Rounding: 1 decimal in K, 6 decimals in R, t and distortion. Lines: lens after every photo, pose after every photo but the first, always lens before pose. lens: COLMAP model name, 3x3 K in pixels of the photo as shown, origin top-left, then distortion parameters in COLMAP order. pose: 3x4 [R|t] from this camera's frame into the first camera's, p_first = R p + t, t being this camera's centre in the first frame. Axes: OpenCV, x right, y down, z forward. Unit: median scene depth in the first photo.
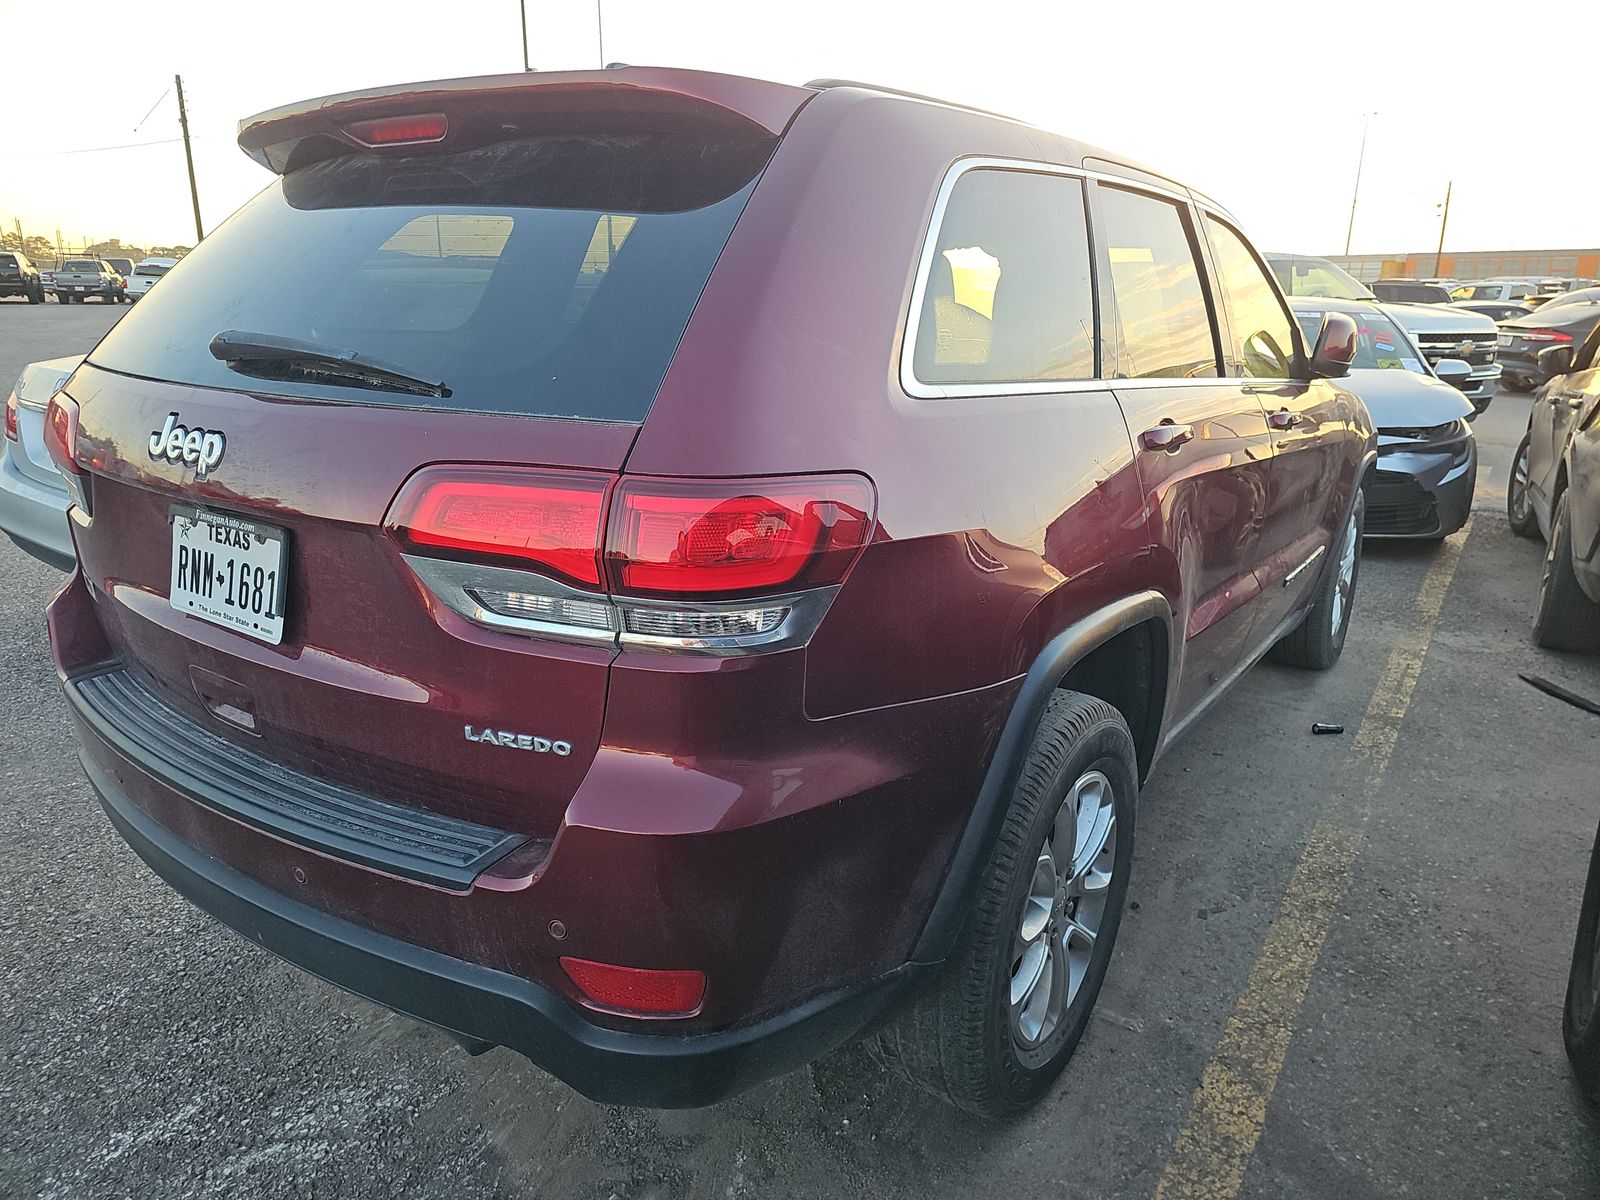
lens RADIAL K [[1082.4, 0, 803.2], [0, 1082.4, 600.7], [0, 0, 1]] dist [0.046413, -0.010049]
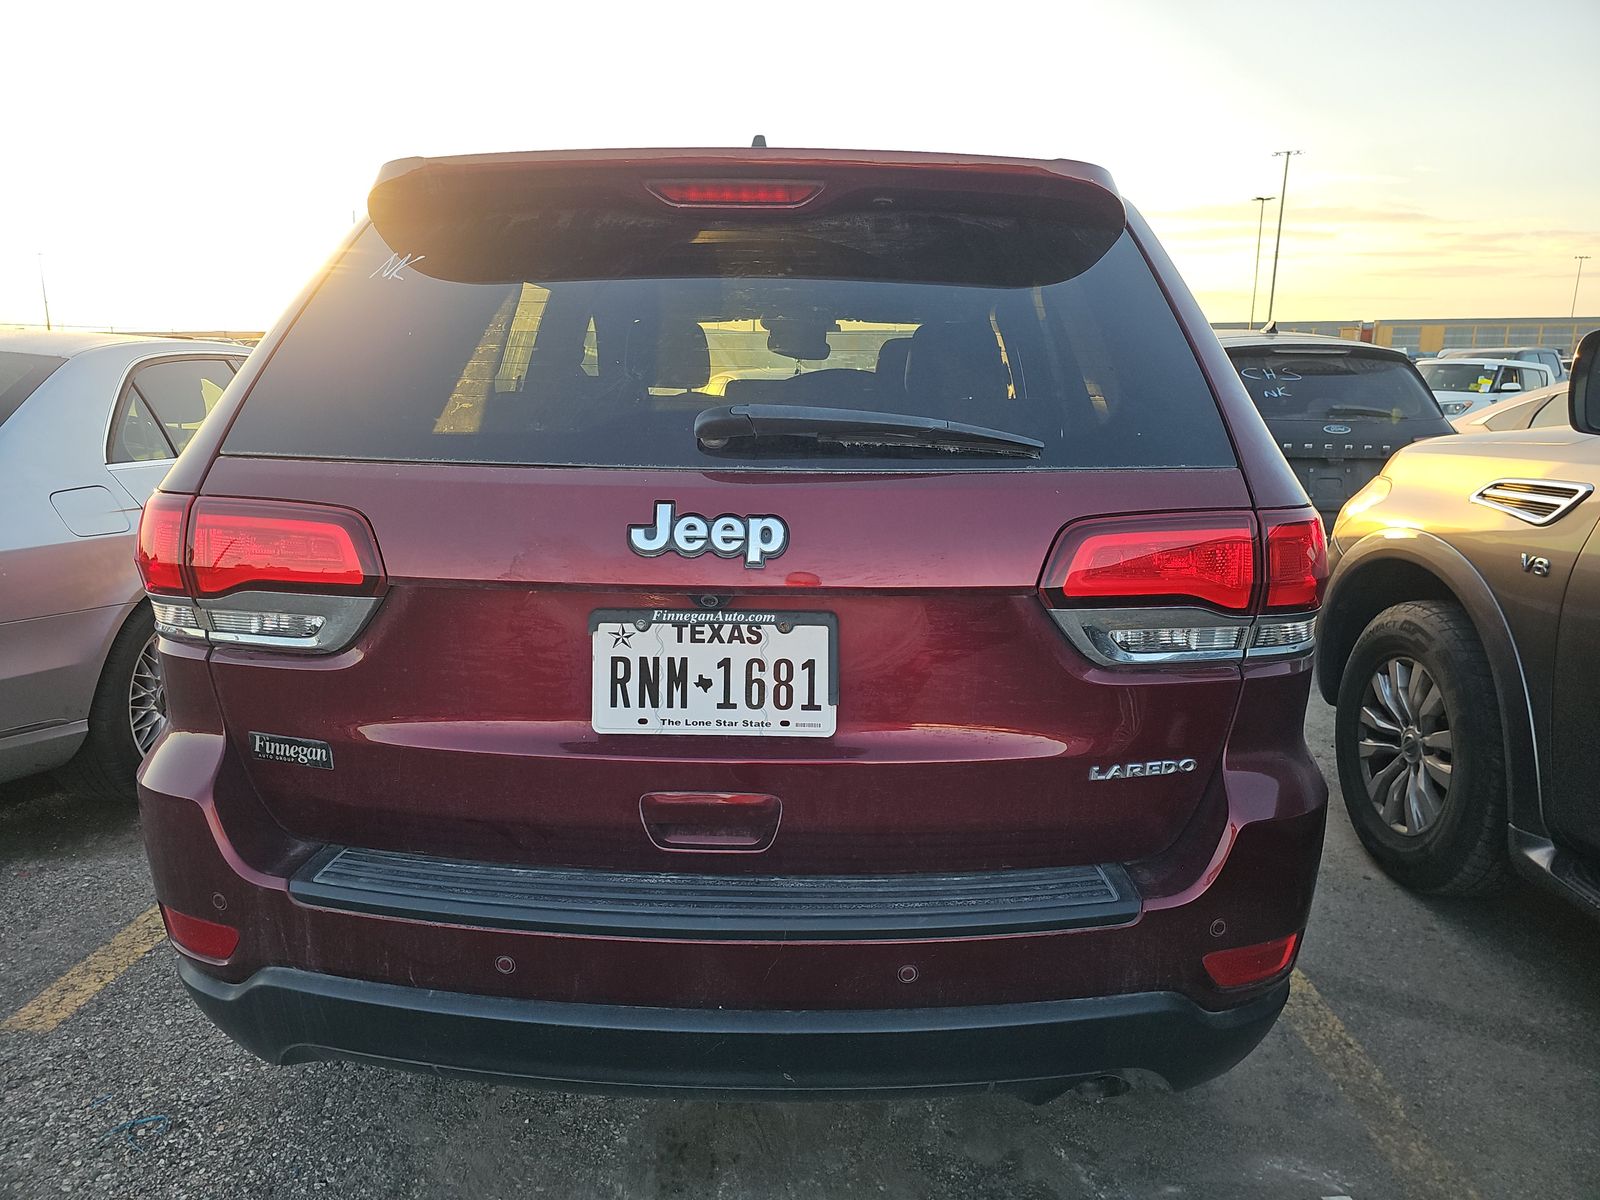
lens RADIAL K [[1082.4, 0, 797.7], [0, 1082.4, 603.2], [0, 0, 1]] dist [0.046413, -0.010049]
pose [[0.834190, -0.125583, 0.536989, -0.970449], [0.153683, 0.988090, -0.007661, -0.068344], [-0.529631, 0.088917, 0.843555, 0.224634]]
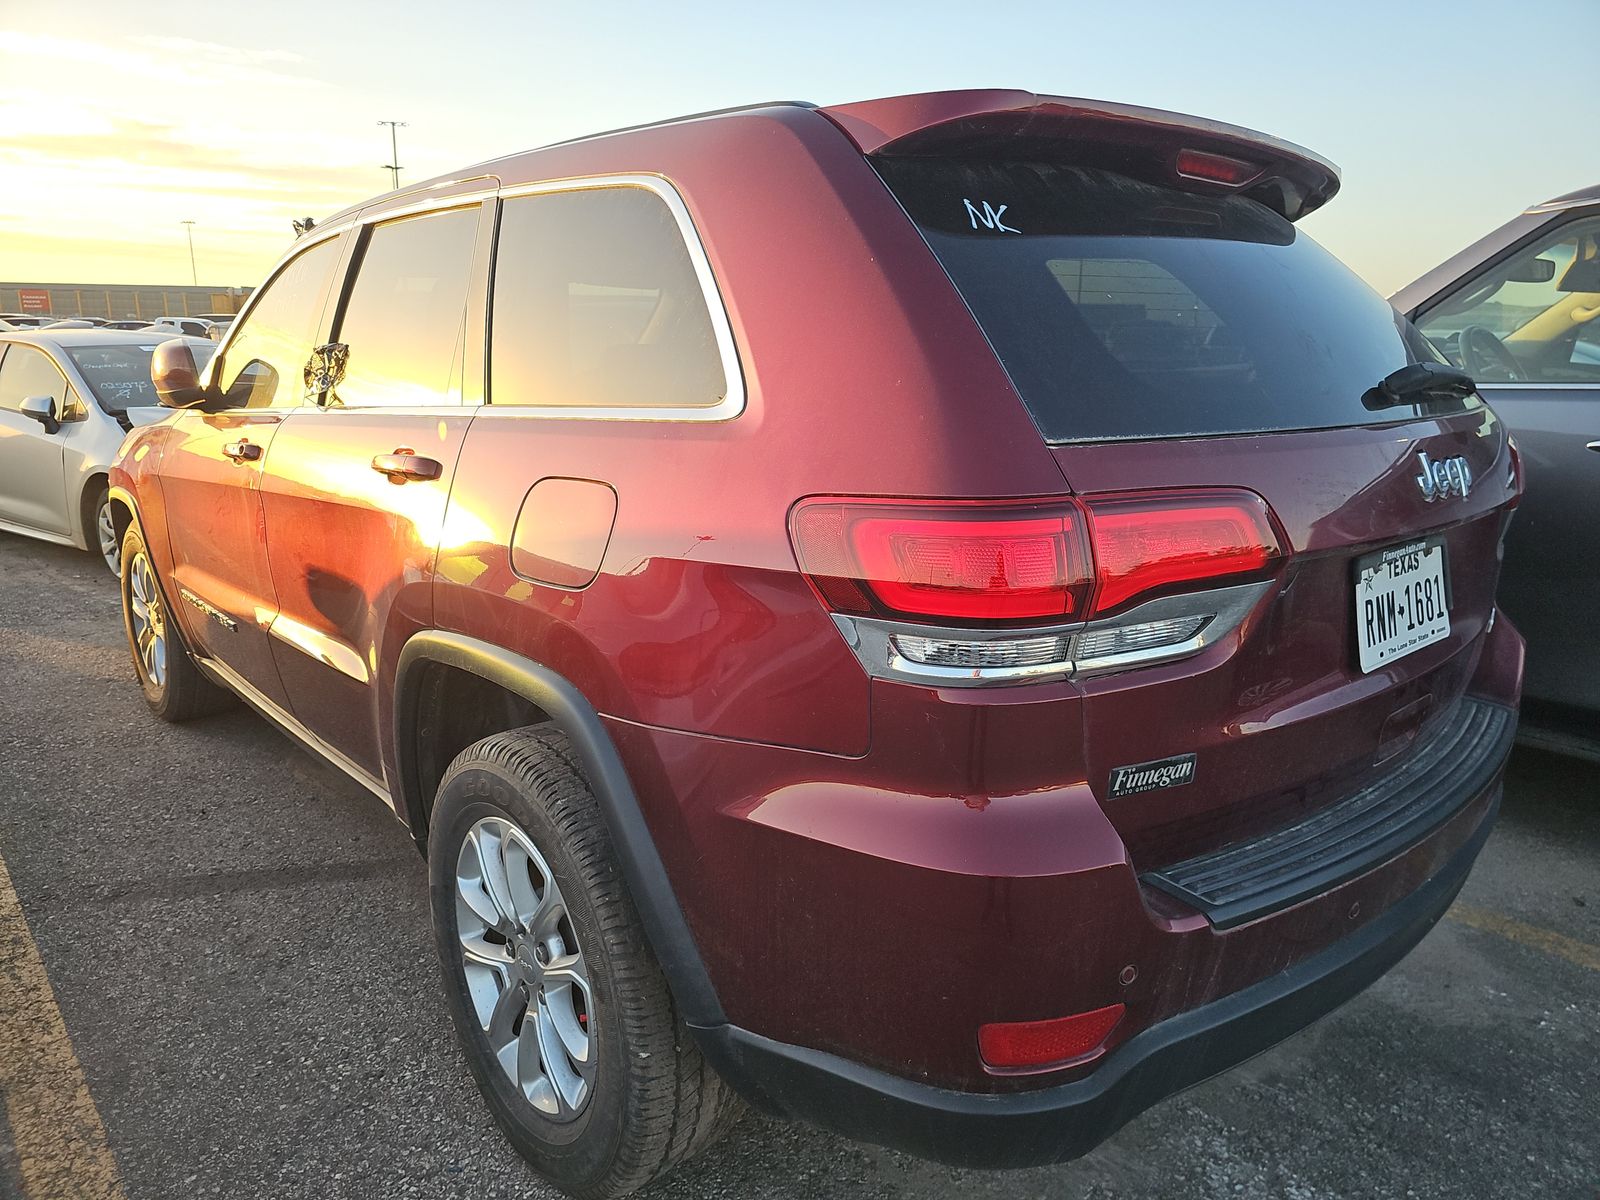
lens RADIAL K [[1082.4, 0, 802.4], [0, 1082.4, 601.3], [0, 0, 1]] dist [0.046413, -0.010049]
pose [[0.212259, -0.239865, 0.947318, -1.667231], [0.260403, 0.948239, 0.181752, -0.369034], [-0.941879, 0.208106, 0.263733, 1.303710]]
